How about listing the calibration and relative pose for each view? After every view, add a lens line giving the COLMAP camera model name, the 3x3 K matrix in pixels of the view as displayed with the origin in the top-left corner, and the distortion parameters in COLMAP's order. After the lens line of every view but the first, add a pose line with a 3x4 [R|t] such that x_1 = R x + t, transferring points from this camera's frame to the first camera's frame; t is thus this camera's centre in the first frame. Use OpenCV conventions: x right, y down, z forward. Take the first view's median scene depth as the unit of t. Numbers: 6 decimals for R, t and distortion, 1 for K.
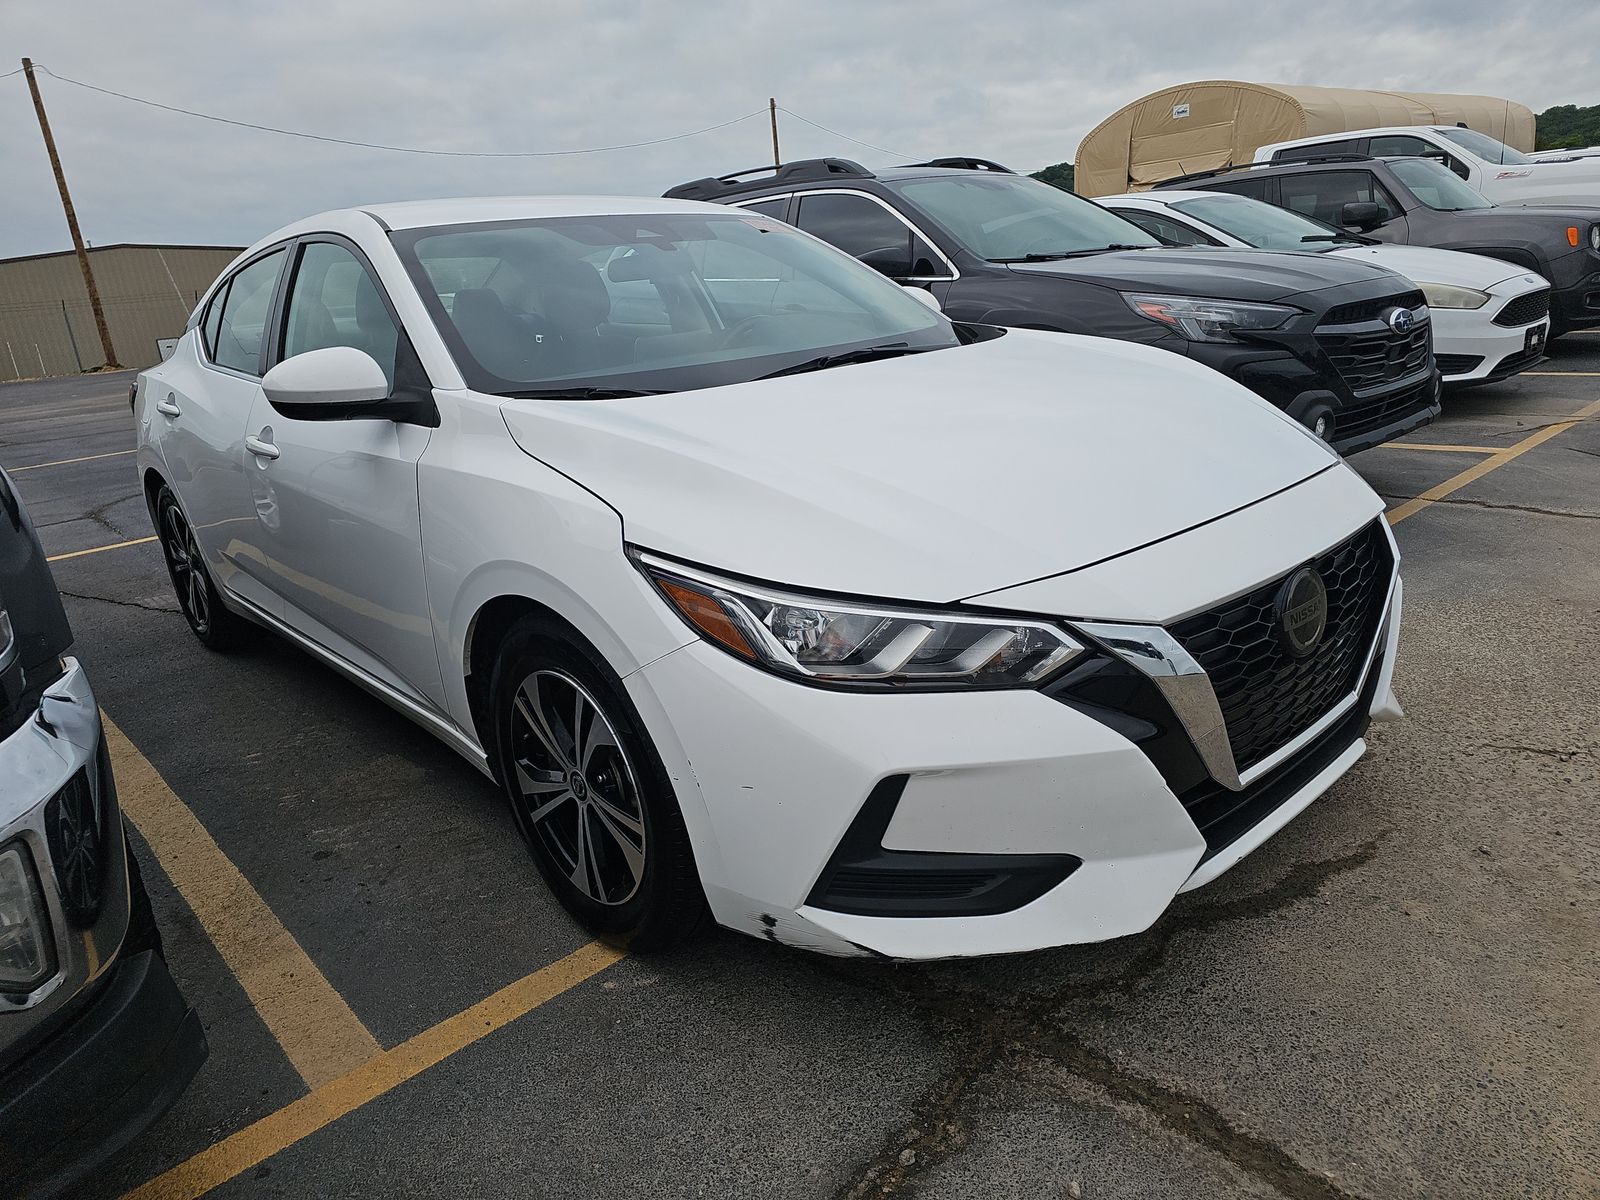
lens RADIAL K [[1078.6, 0, 800.0], [0, 1078.6, 600.0], [0, 0, 1]] dist [0.033274, -0.018368]
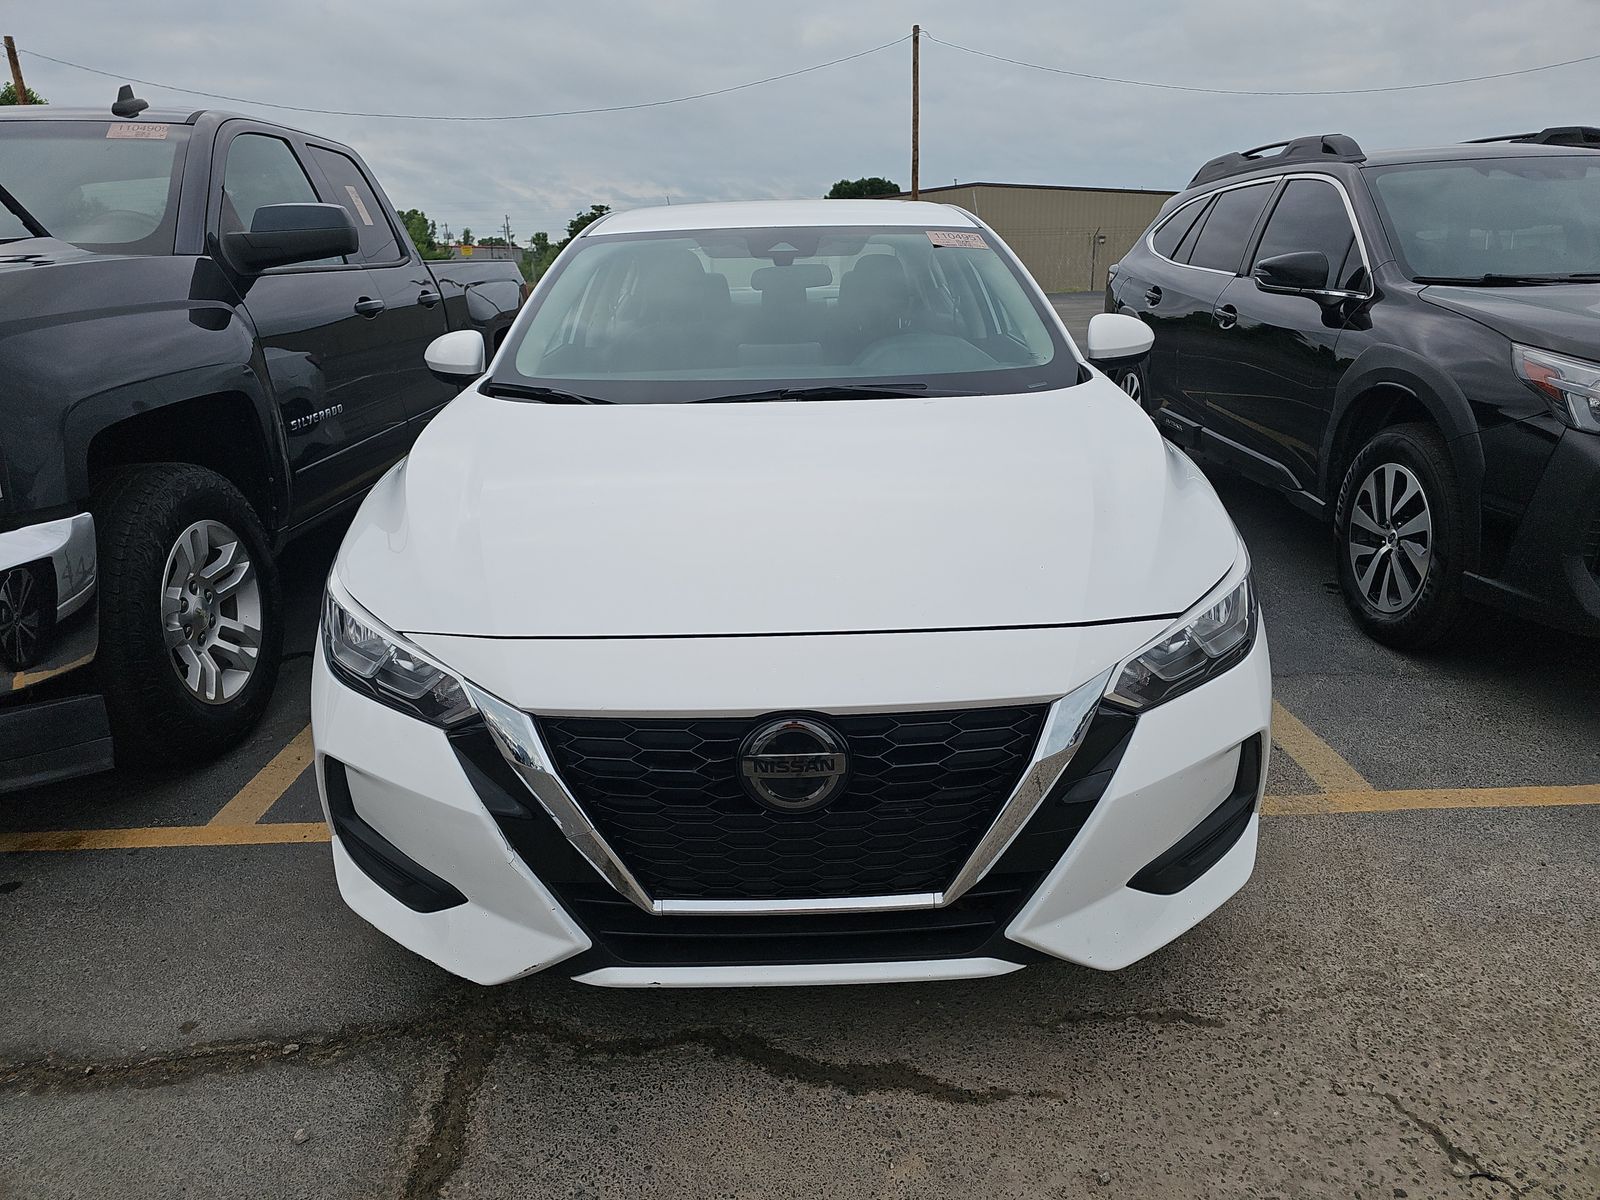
lens RADIAL K [[1078.6, 0, 800.0], [0, 1078.6, 600.0], [0, 0, 1]] dist [0.033274, -0.018368]
pose [[0.736926, 0.265137, -0.621805, 0.822423], [-0.230925, 0.963270, 0.137059, -0.203235], [0.635305, 0.042588, 0.771086, 0.272252]]
